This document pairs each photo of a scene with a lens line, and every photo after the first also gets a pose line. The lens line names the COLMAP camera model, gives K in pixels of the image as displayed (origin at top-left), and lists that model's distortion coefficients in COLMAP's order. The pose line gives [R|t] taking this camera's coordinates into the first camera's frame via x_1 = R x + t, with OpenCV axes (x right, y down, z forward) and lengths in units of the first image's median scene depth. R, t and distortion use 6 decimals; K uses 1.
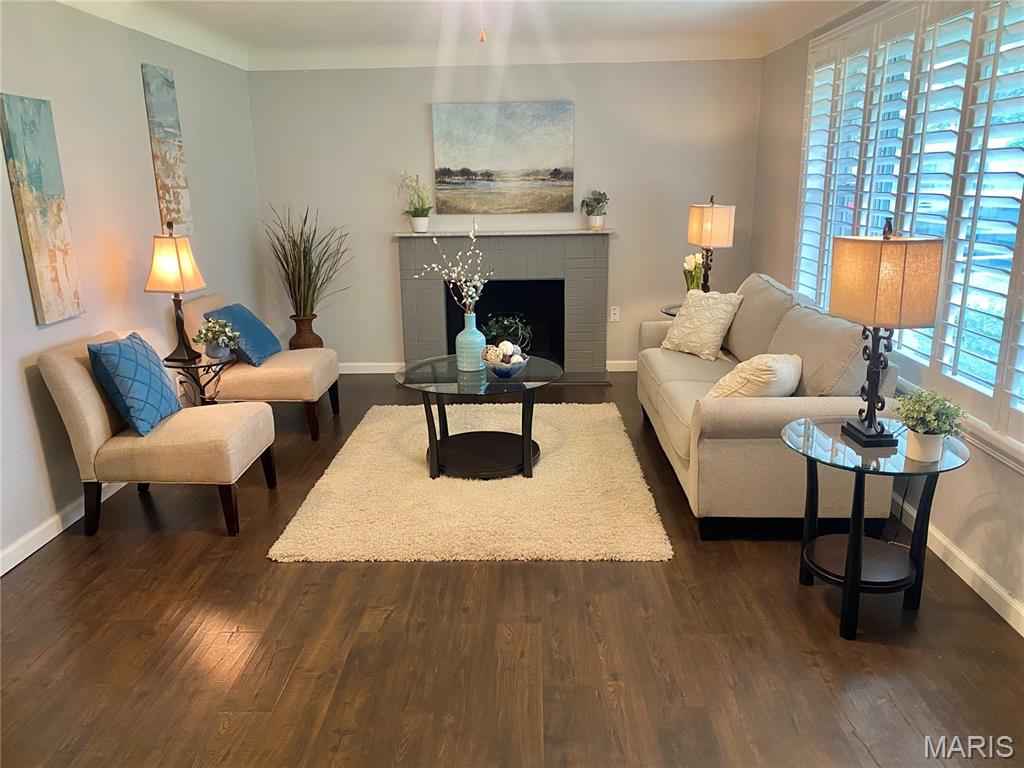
lens RADIAL K [[770.0, 0, 503.1], [0, 770.0, 385.7], [0, 0, 1]] dist [0.048990, -0.066033]
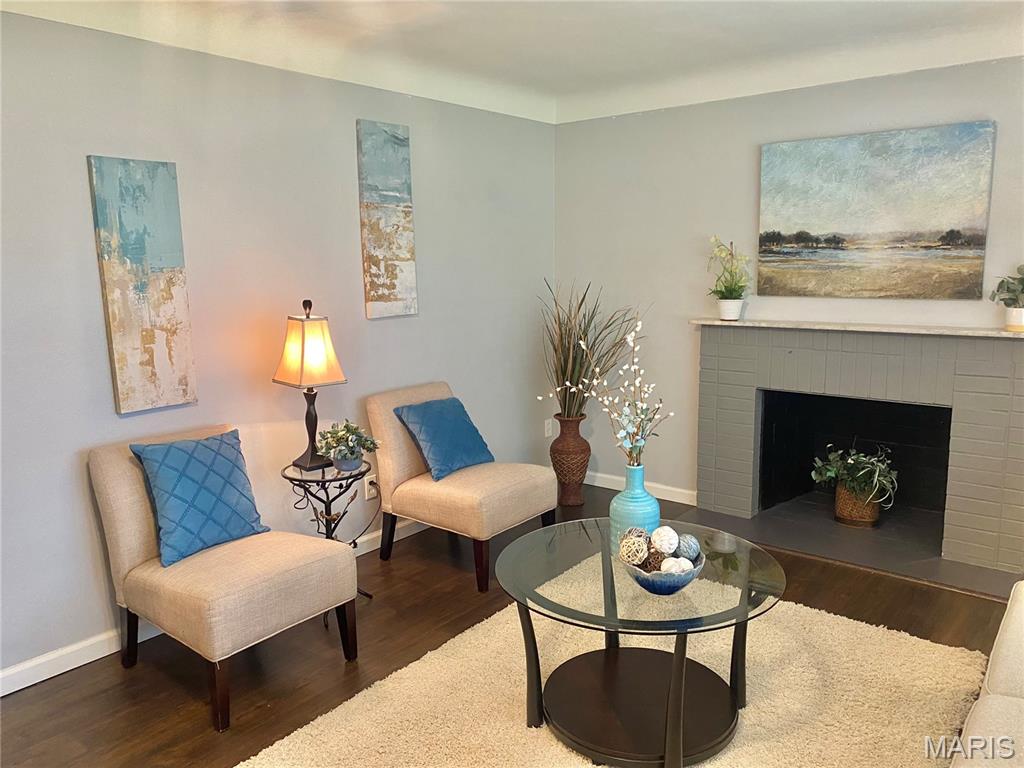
lens RADIAL K [[775.4, 0, 512.0], [0, 775.4, 384.0], [0, 0, 1]] dist [0.062052, -0.072807]
pose [[0.810050, 0.101513, -0.577506, 0.160364], [-0.149850, 0.988034, -0.036515, -0.085497], [0.566889, 0.116119, 0.815569, 0.309728]]
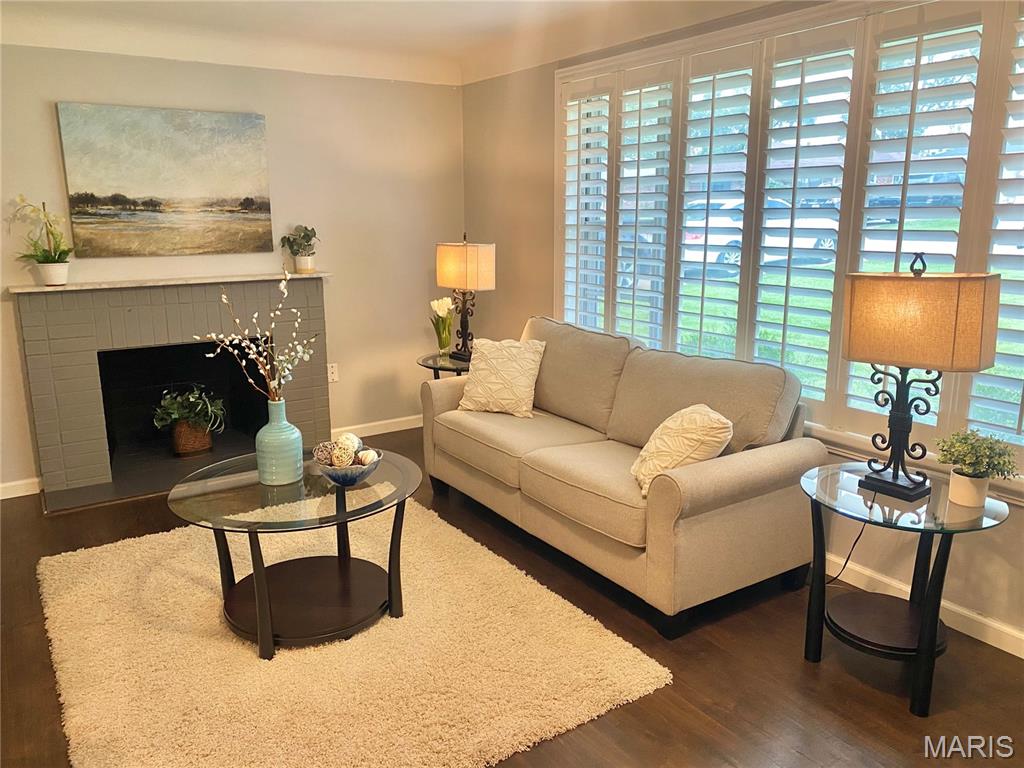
lens RADIAL K [[771.2, 0, 507.3], [0, 771.2, 382.9], [0, 0, 1]] dist [-0.004017, 0.002018]
pose [[0.810134, -0.113727, 0.575109, -0.191163], [0.142442, 0.989791, -0.004922, -0.054758], [-0.568677, 0.085907, 0.818062, 0.231336]]
